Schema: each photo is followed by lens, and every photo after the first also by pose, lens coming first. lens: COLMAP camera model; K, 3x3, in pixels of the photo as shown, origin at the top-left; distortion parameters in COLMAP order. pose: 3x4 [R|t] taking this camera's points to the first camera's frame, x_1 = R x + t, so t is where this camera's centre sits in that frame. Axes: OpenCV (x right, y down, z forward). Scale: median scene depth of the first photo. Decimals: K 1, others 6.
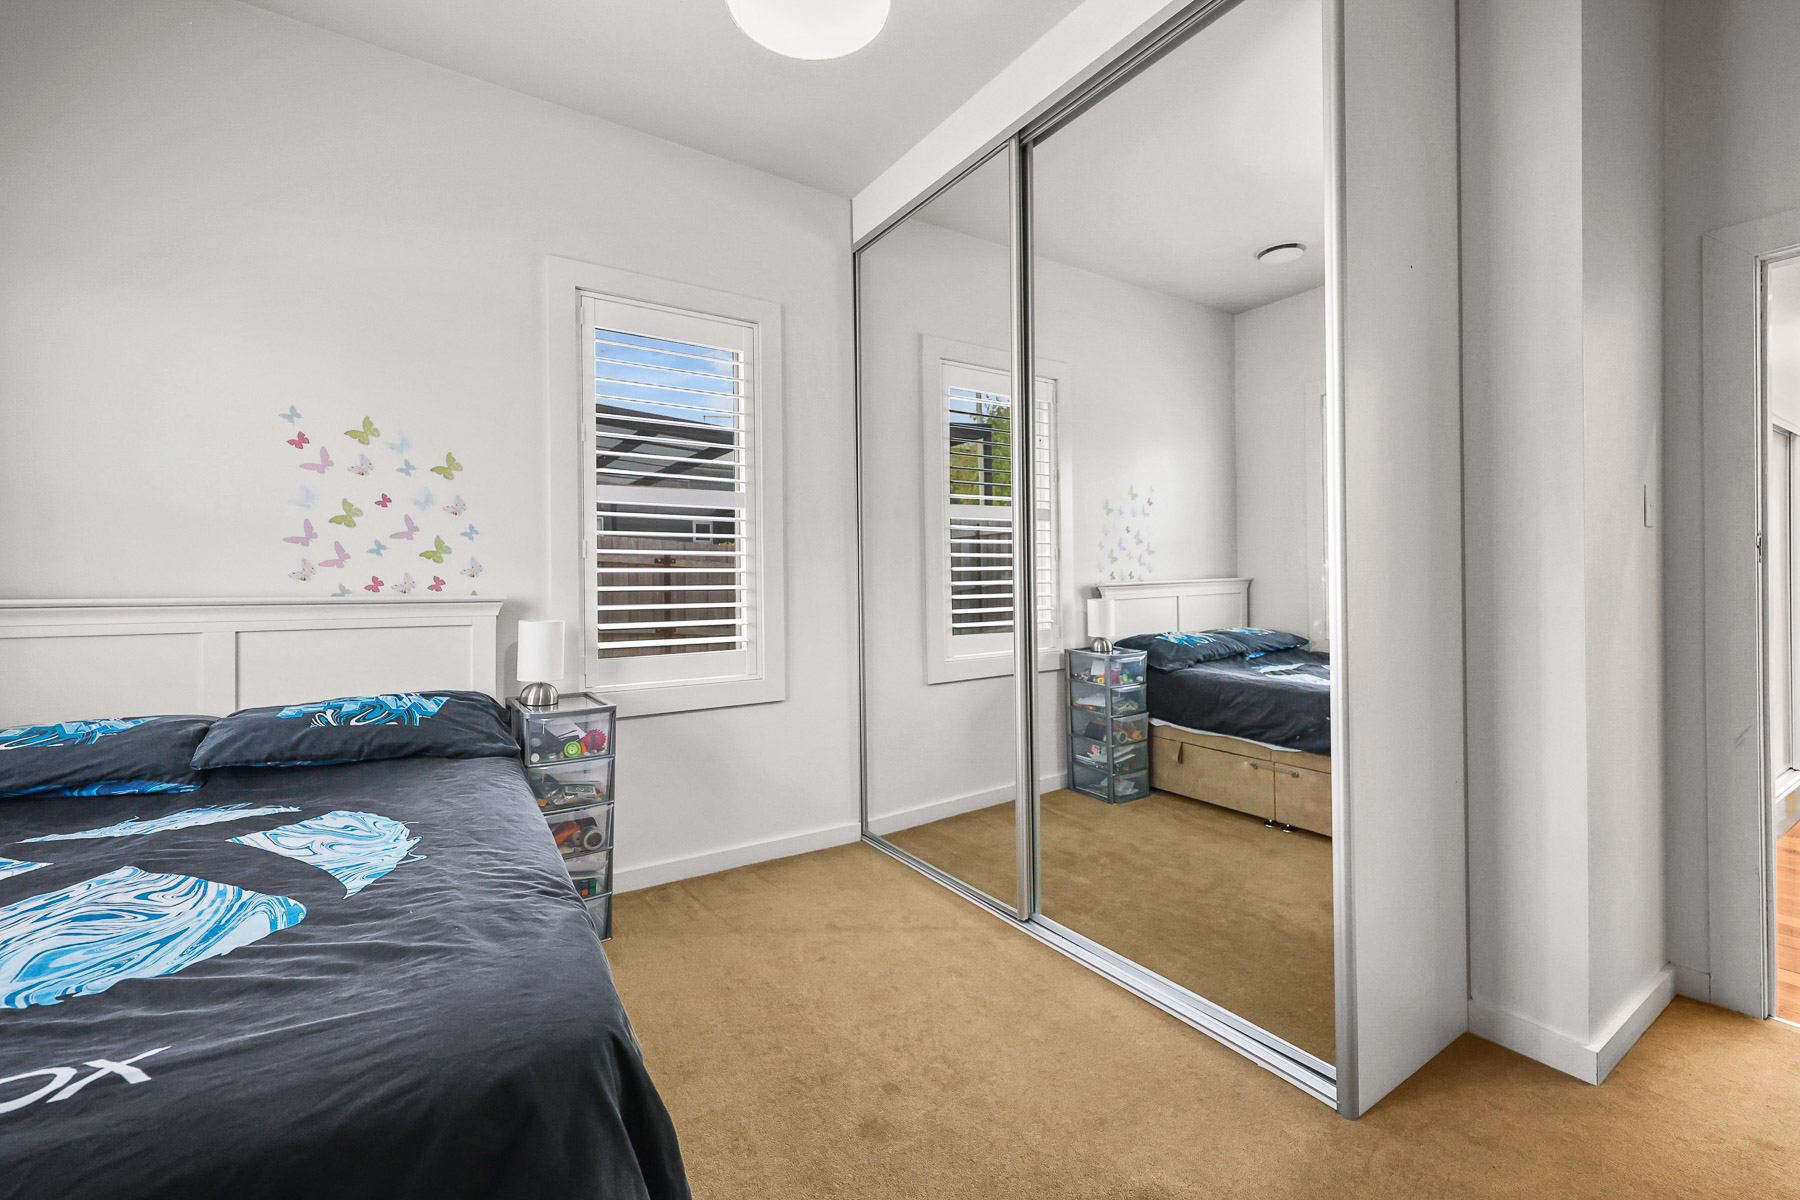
lens RADIAL K [[731.6, 0, 894.7], [0, 731.6, 582.3], [0, 0, 1]] dist [-0.002558, -0.000069]
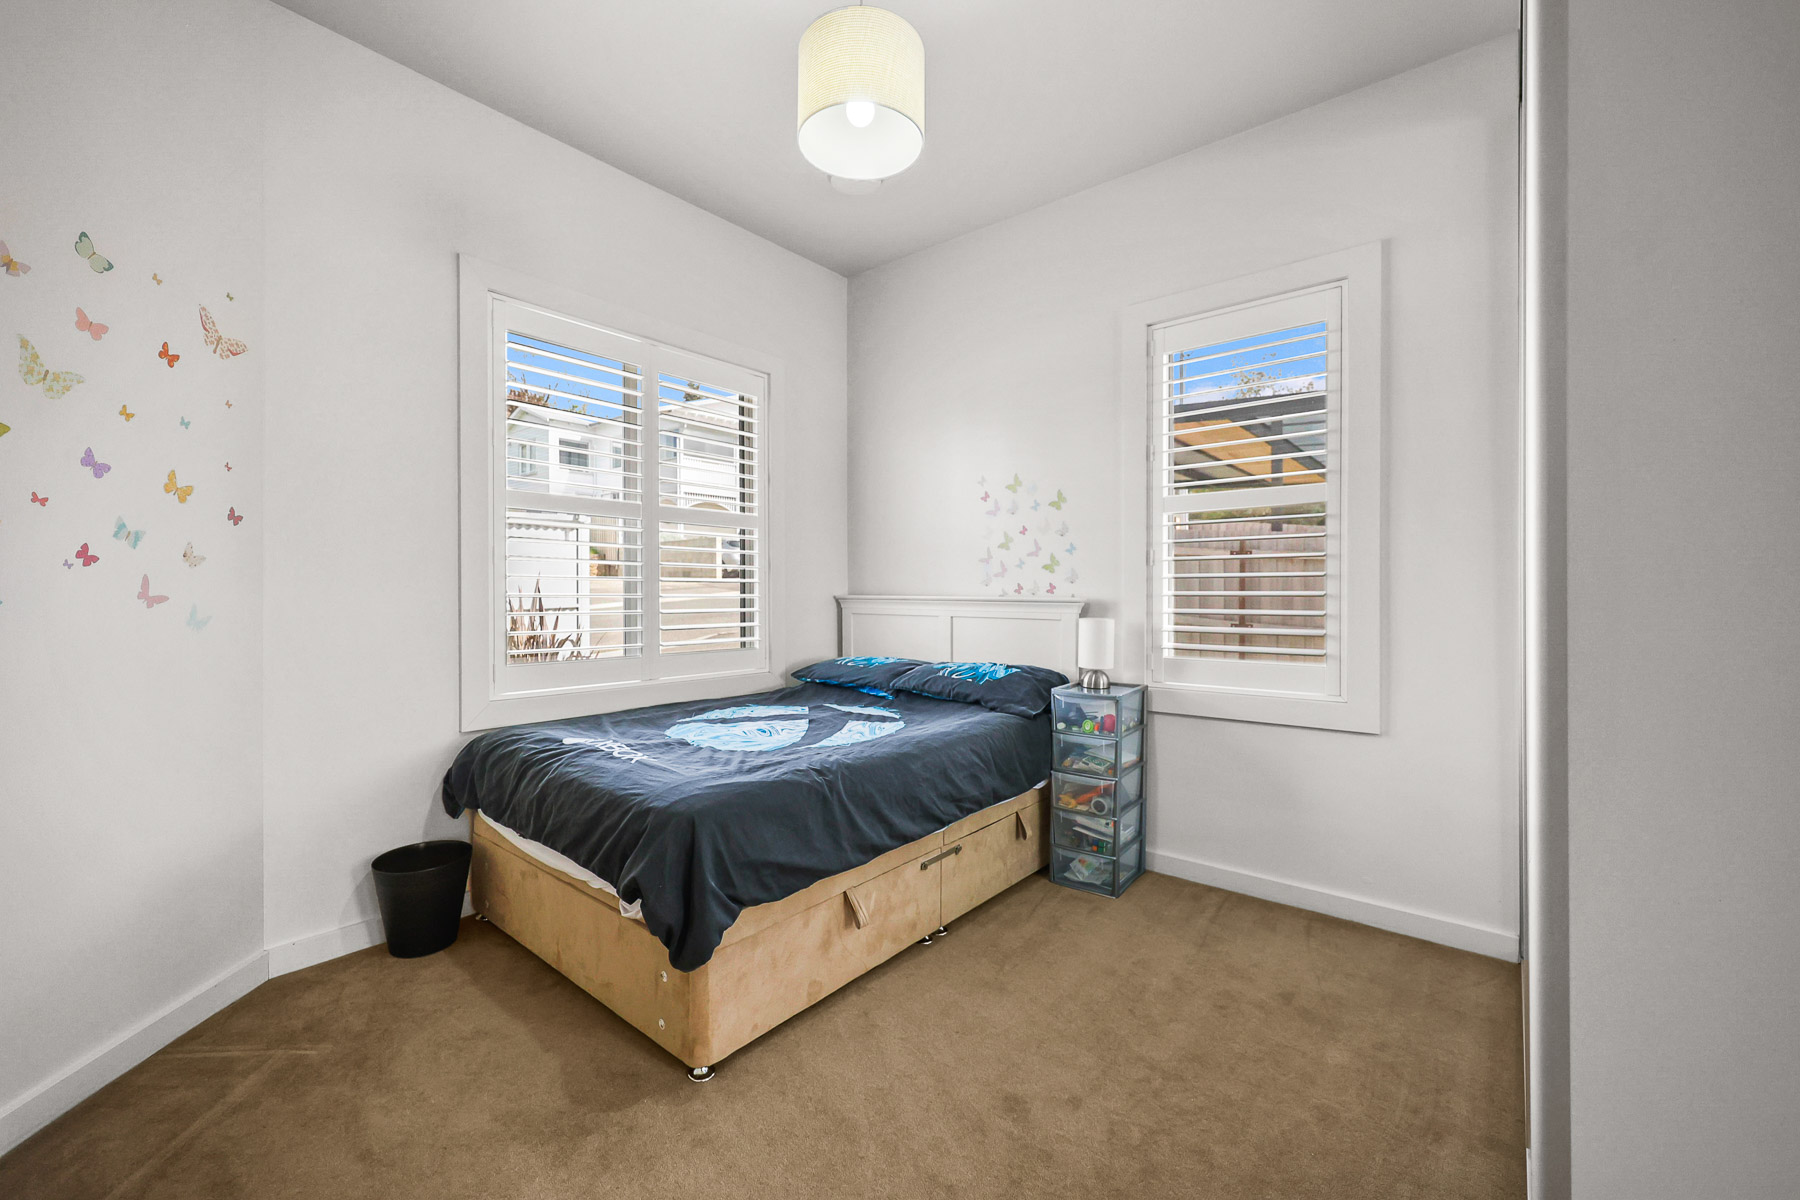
lens RADIAL K [[731.6, 0, 900.7], [0, 731.6, 588.4], [0, 0, 1]] dist [-0.002558, -0.000069]
pose [[0.299482, 0.000389, -0.954102, 0.586118], [0.003677, 0.999992, 0.001562, -0.000966], [0.954095, -0.003976, 0.299478, 0.330811]]
